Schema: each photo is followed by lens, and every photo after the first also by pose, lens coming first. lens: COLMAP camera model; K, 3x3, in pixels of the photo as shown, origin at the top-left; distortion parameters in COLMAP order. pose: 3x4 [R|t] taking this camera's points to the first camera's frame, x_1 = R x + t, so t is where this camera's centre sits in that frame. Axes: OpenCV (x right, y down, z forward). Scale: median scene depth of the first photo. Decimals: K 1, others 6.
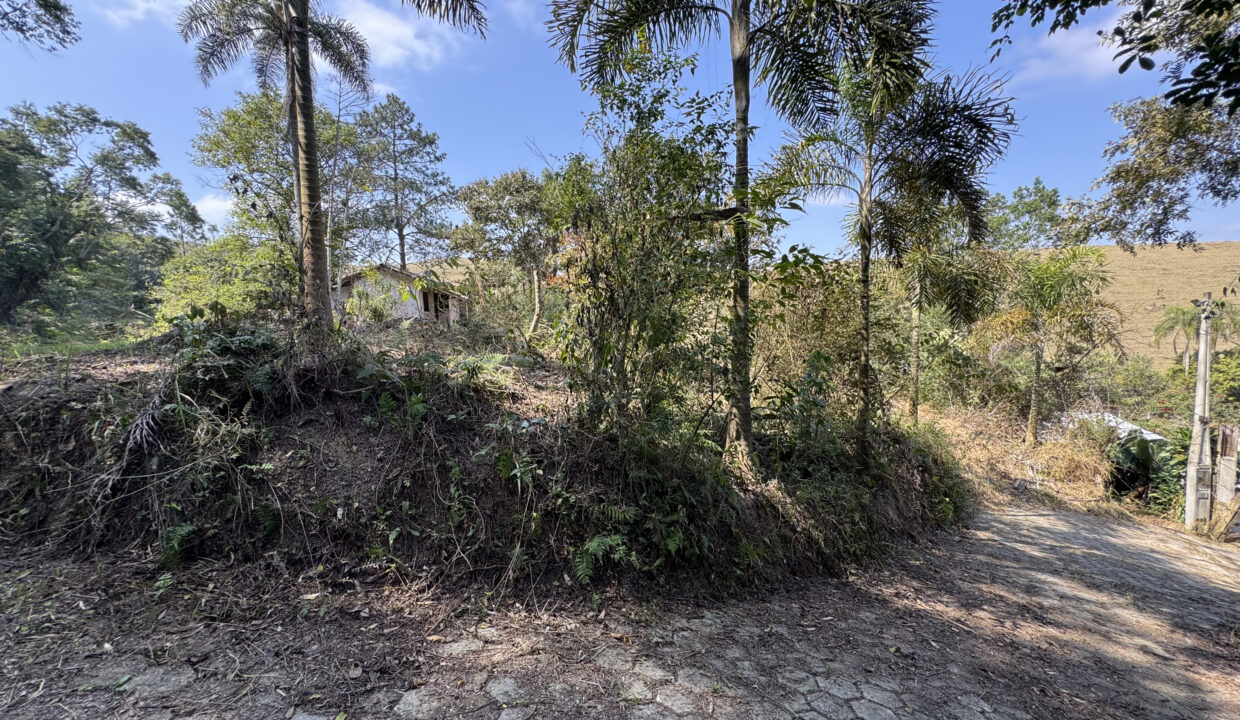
lens RADIAL K [[496.1, 0, 620.2], [0, 496.1, 361.9], [0, 0, 1]] dist [0.000781, -0.000159]
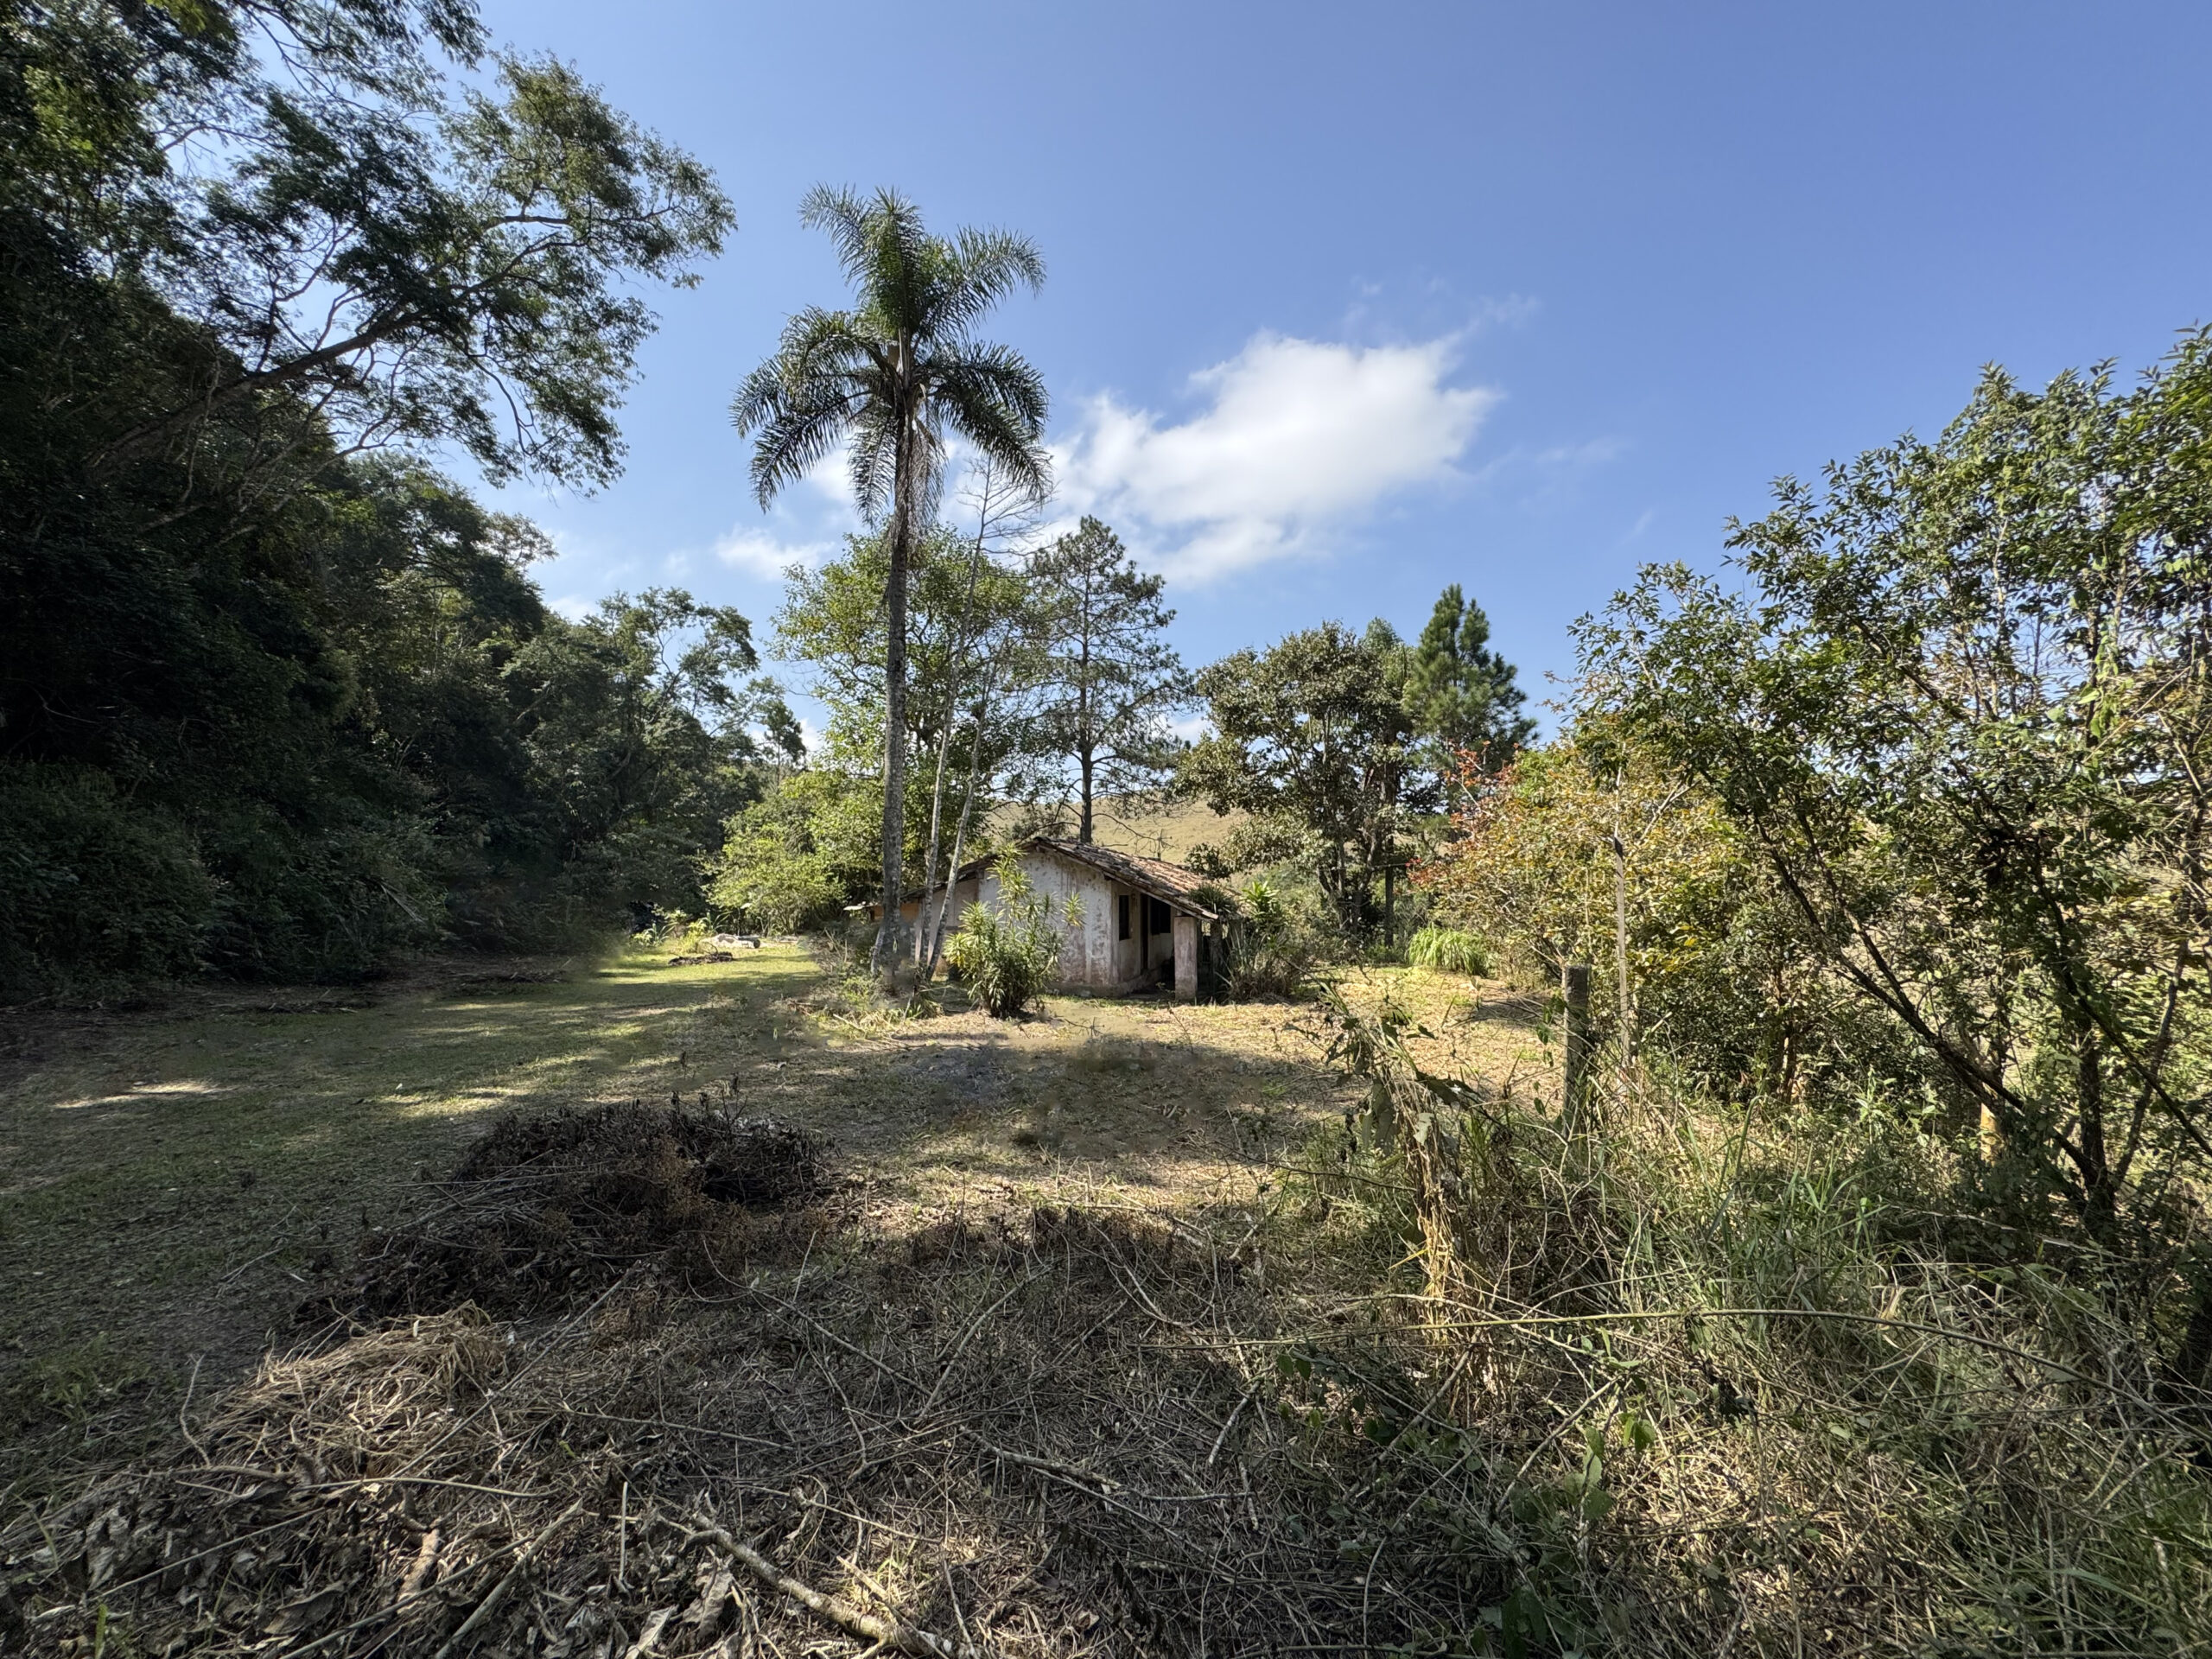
lens RADIAL K [[889.0, 0, 1105.4], [0, 889.0, 826.7], [0, 0, 1]] dist [-0.002304, -0.000051]
pose [[0.925739, 0.006352, -0.378109, -0.062015], [-0.067281, 0.986674, -0.148150, -0.048136], [0.372129, 0.162588, 0.913830, 0.147732]]
